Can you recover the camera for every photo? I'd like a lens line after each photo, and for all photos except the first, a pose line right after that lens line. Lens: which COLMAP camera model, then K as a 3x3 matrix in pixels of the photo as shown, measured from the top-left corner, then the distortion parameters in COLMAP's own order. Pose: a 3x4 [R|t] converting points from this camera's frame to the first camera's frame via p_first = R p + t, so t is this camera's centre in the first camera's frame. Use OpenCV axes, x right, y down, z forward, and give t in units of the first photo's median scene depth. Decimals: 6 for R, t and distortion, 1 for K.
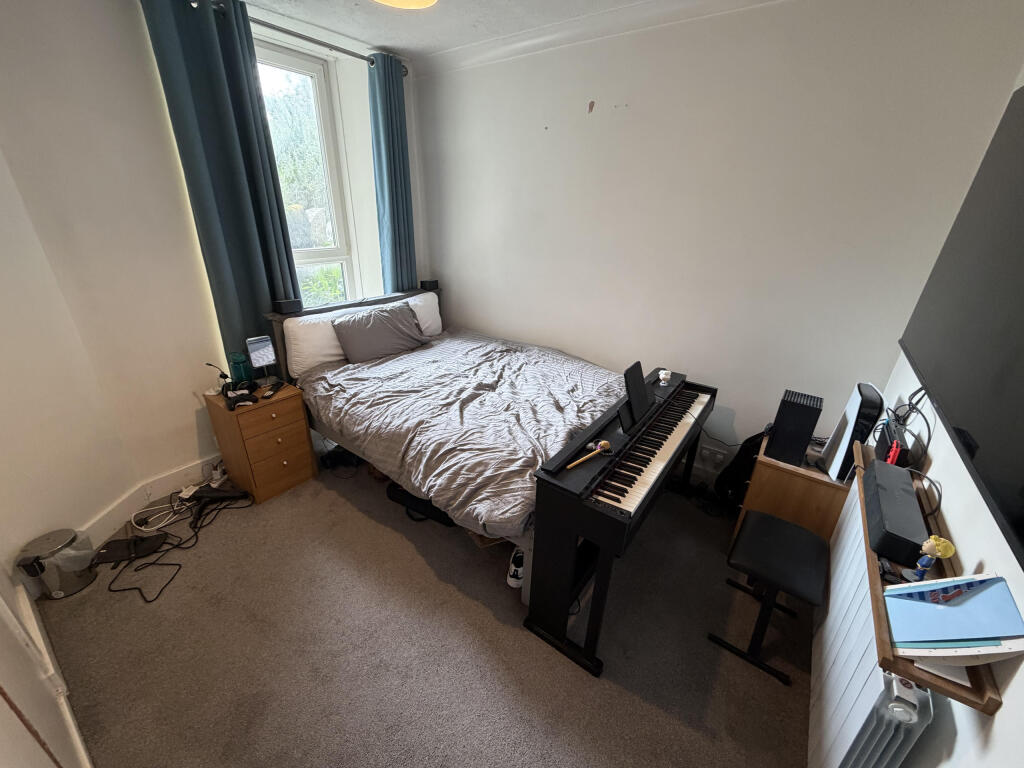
lens RADIAL K [[406.3, 0, 510.8], [0, 406.3, 381.6], [0, 0, 1]] dist [-0.000148, -0.000129]
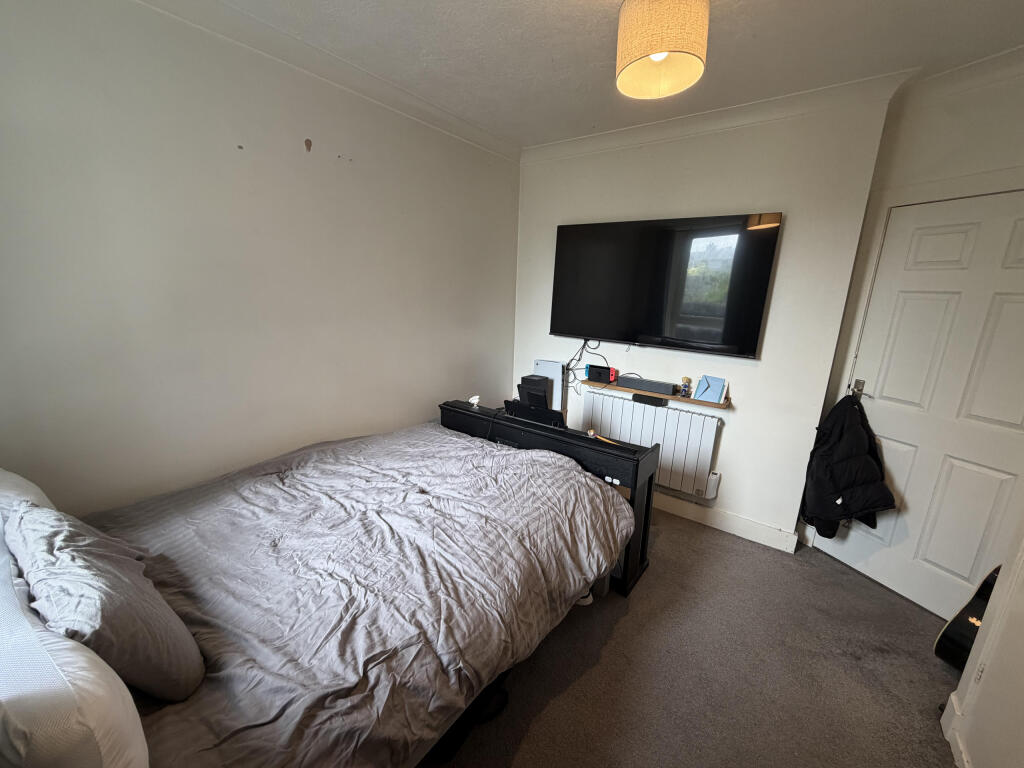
lens RADIAL K [[406.3, 0, 510.8], [0, 406.3, 381.6], [0, 0, 1]] dist [-0.000148, -0.000129]
pose [[0.028002, -0.249245, 0.968036, -0.836097], [0.355930, 0.907431, 0.223345, -0.326191], [-0.934093, 0.338299, 0.114124, 0.803601]]
